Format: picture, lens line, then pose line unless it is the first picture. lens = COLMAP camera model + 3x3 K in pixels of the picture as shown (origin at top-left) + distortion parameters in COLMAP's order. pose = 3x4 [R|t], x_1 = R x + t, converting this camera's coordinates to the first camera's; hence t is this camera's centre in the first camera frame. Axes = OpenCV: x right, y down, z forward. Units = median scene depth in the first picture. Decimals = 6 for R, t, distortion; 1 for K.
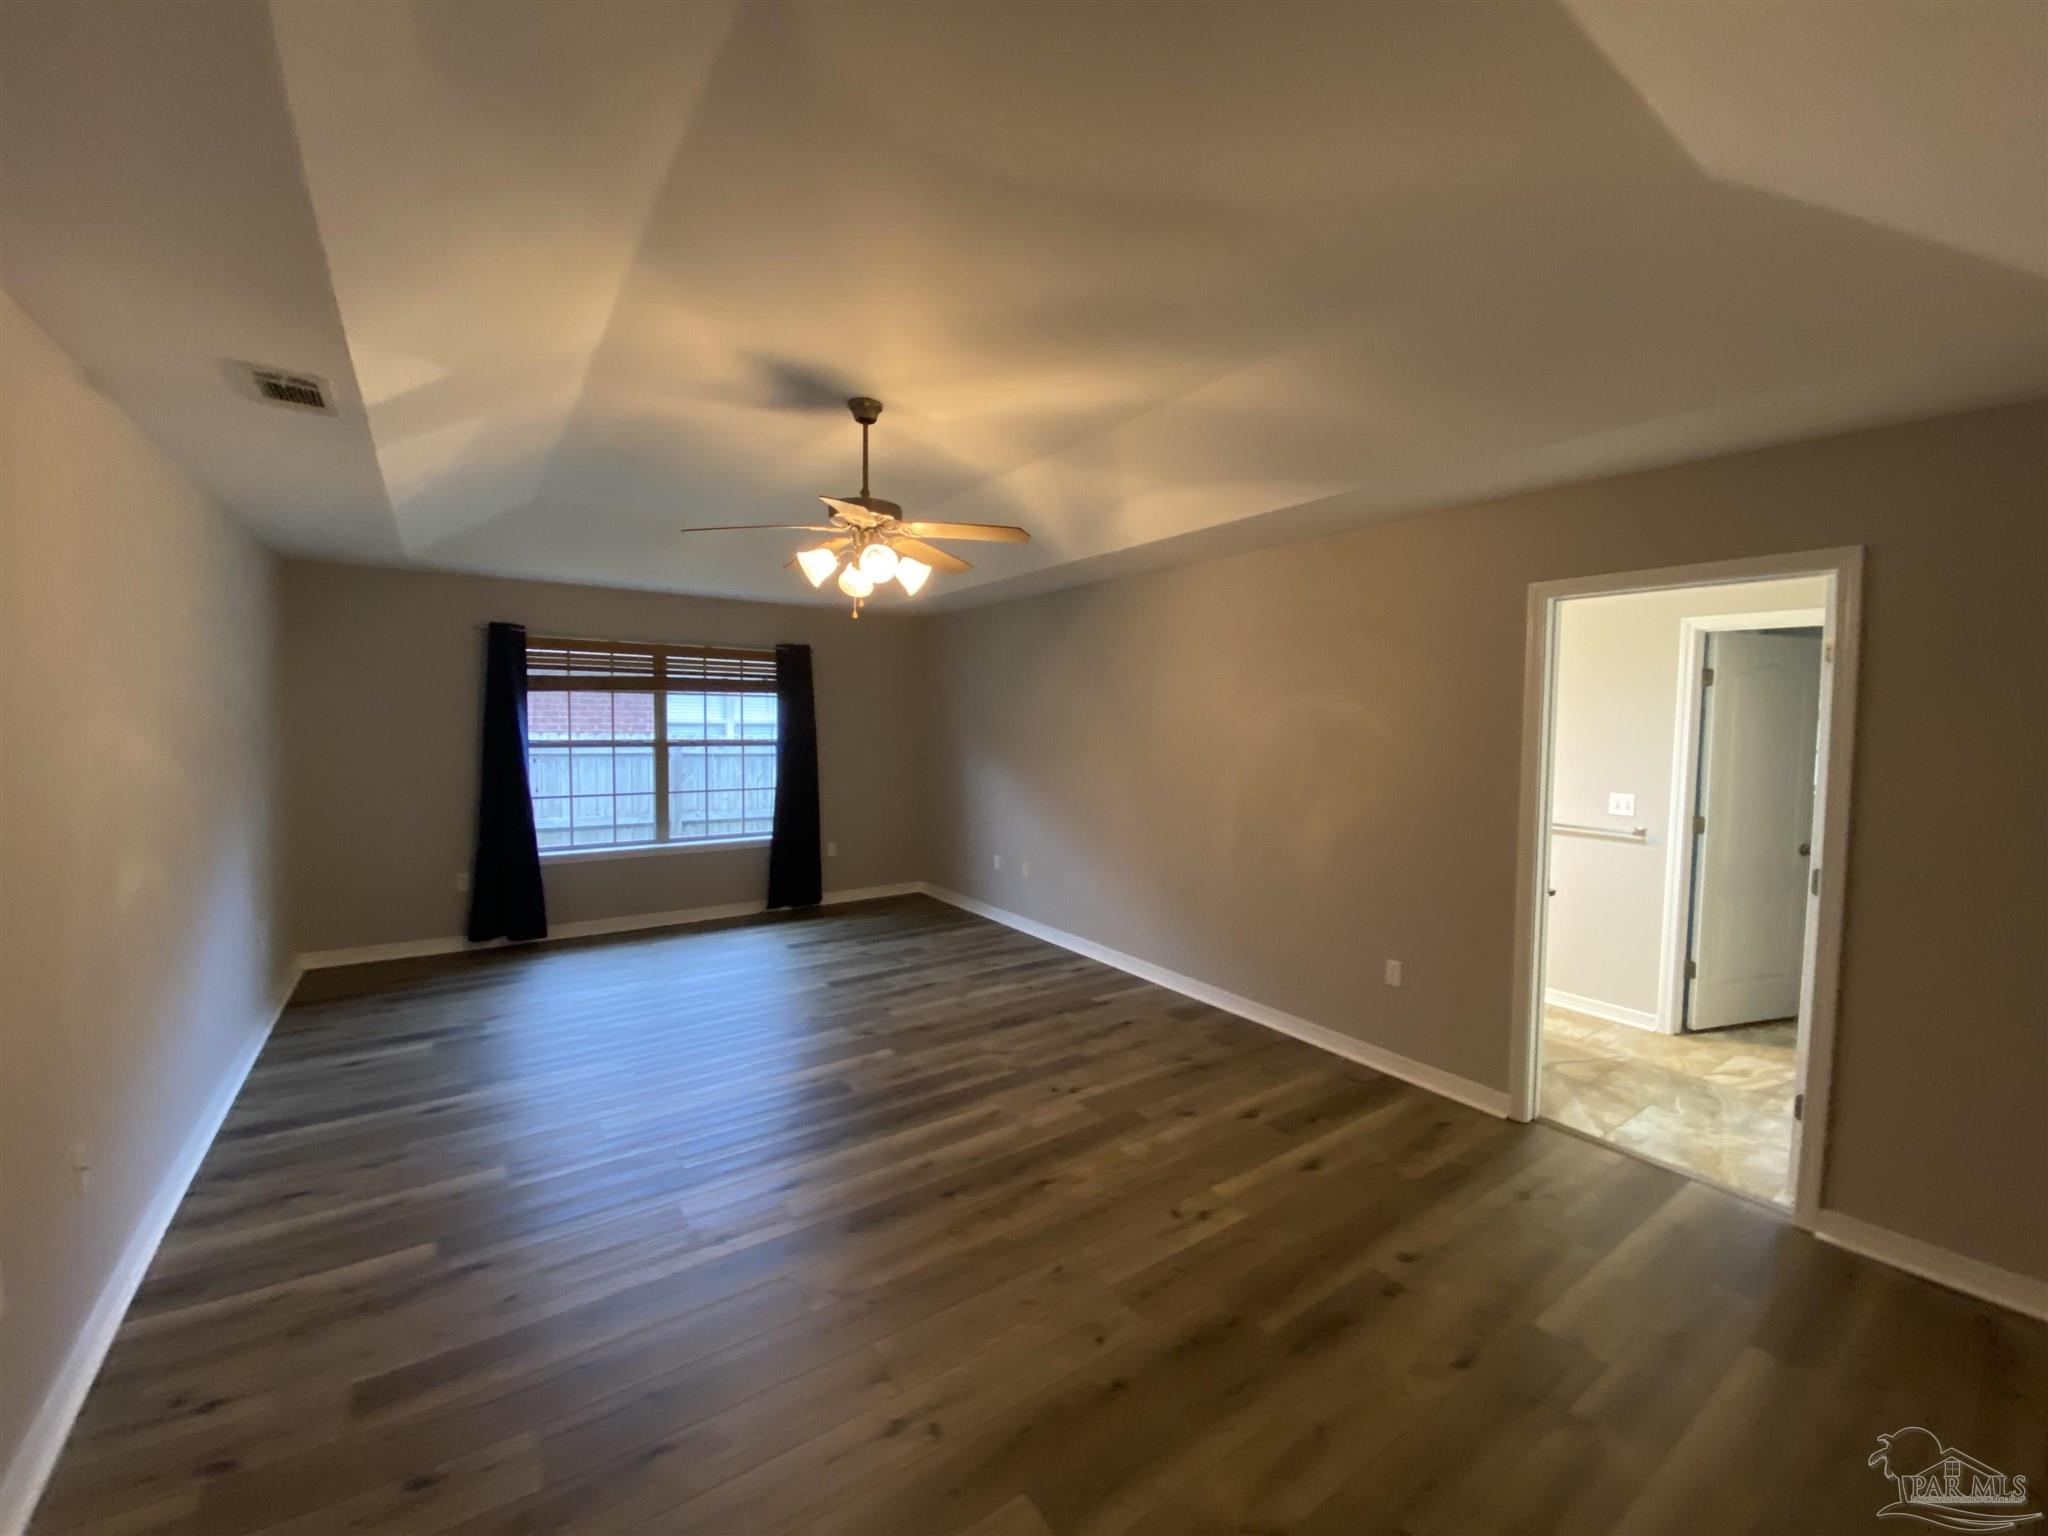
lens RADIAL K [[828.0, 0, 1025.0], [0, 828.0, 761.5], [0, 0, 1]] dist [0.020516, -0.020326]
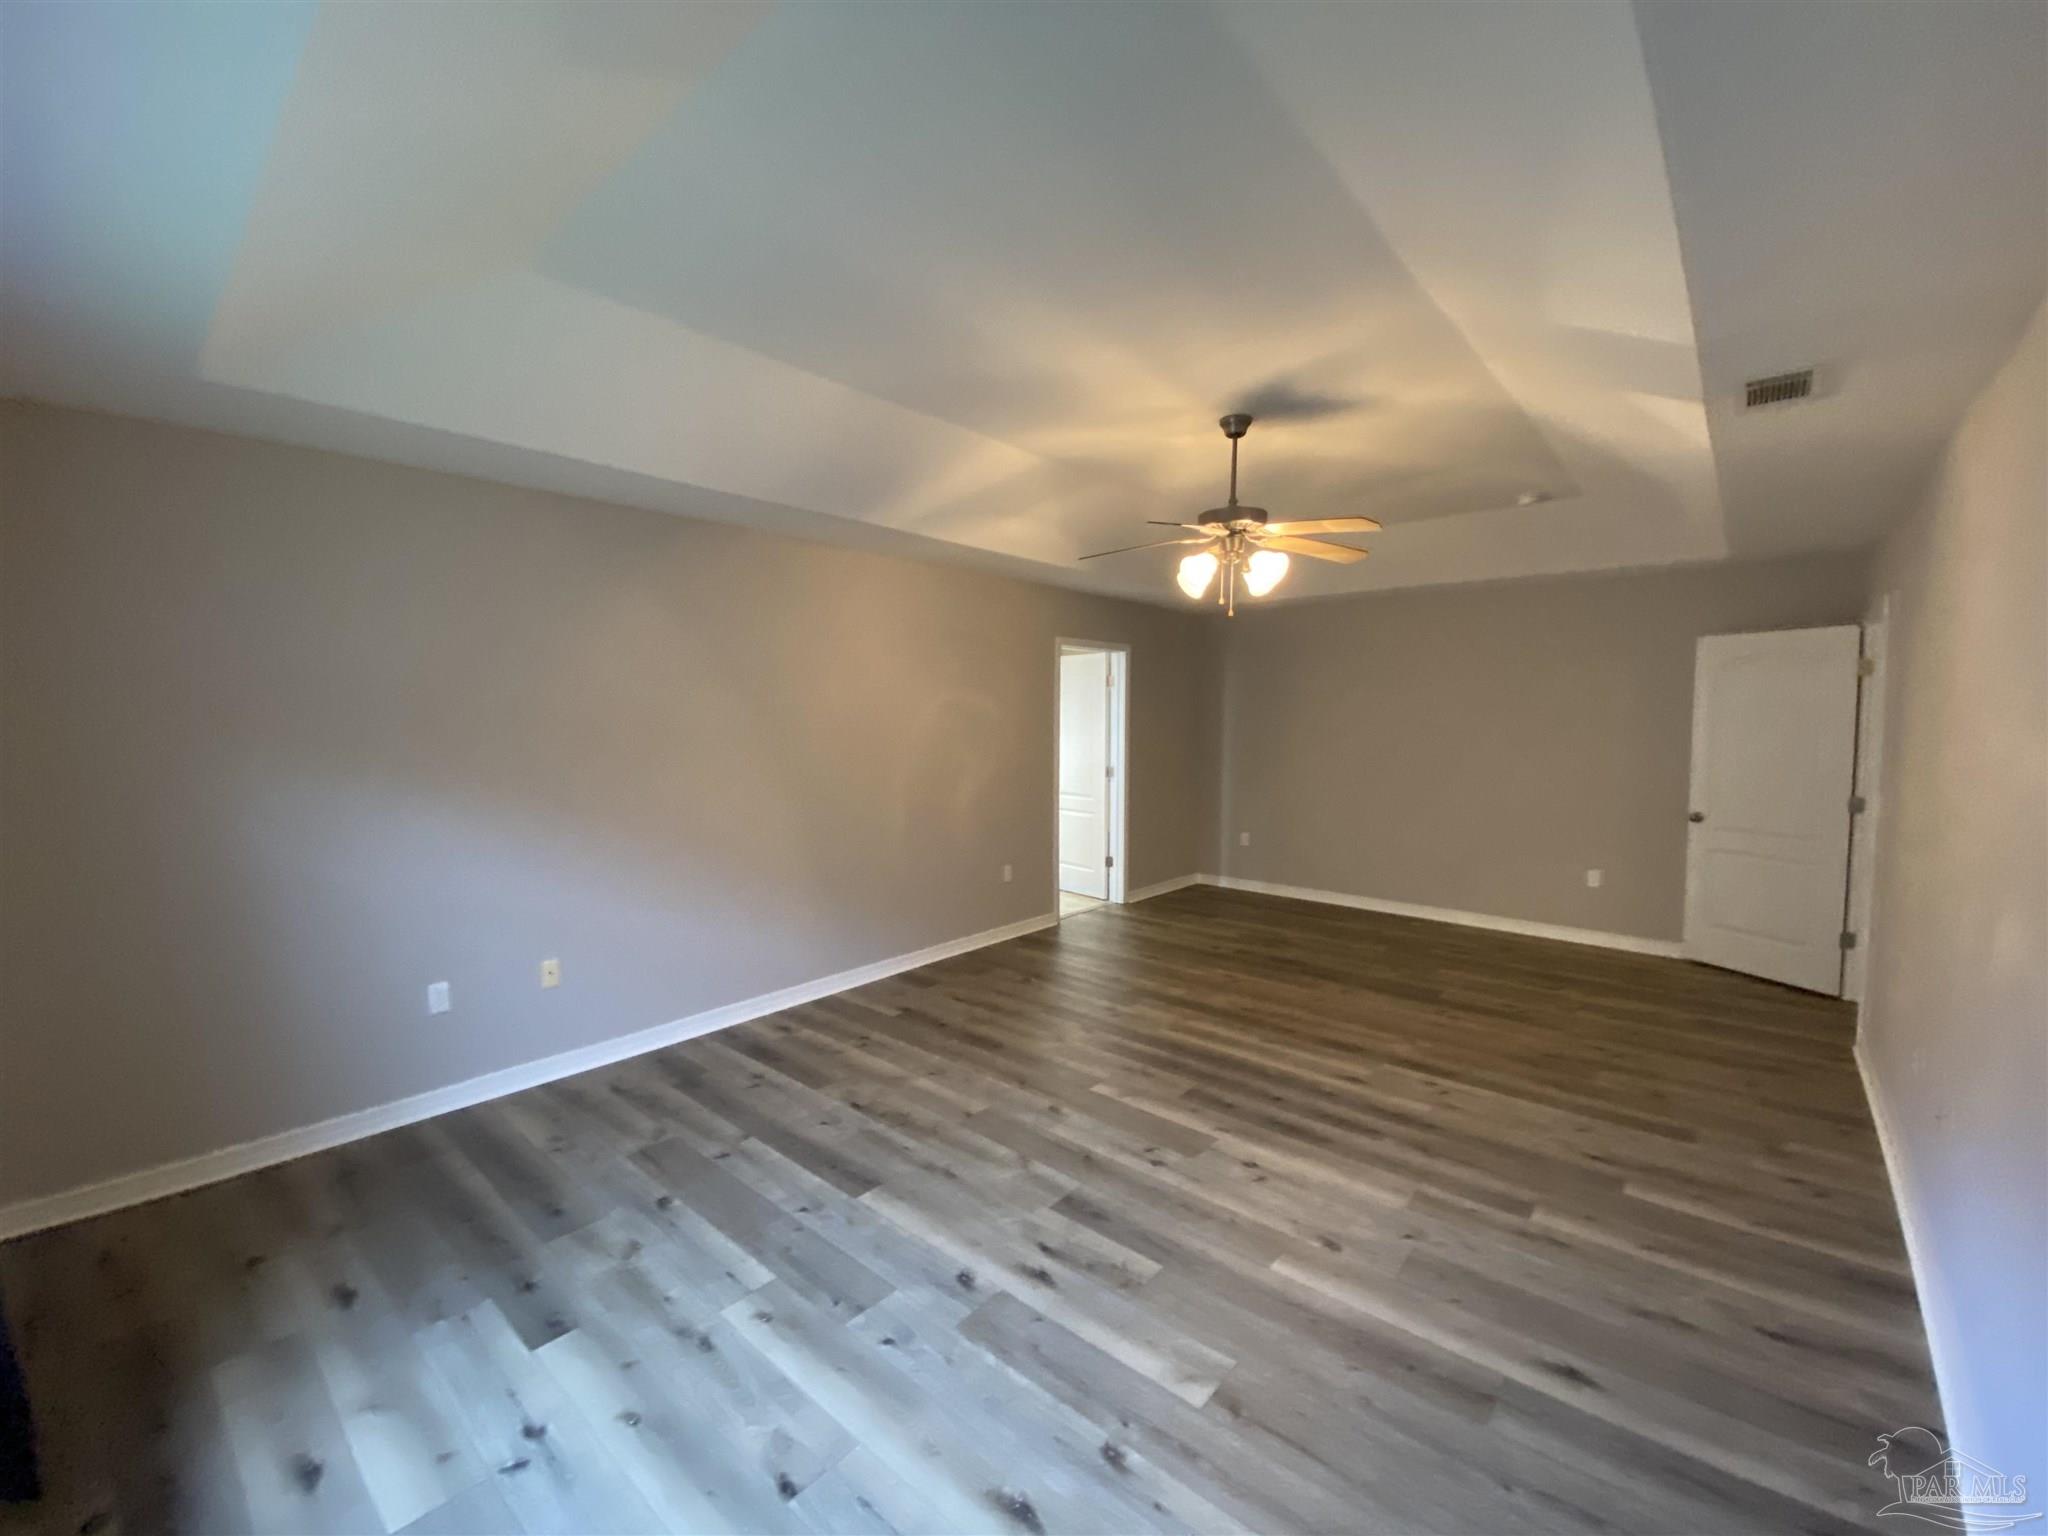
lens RADIAL K [[828.0, 0, 1025.0], [0, 828.0, 761.5], [0, 0, 1]] dist [0.020516, -0.020326]
pose [[-0.237892, -0.074320, 0.968444, -0.863241], [0.048211, 0.994936, 0.088195, -0.070349], [-0.970094, 0.067670, -0.233105, 1.107871]]
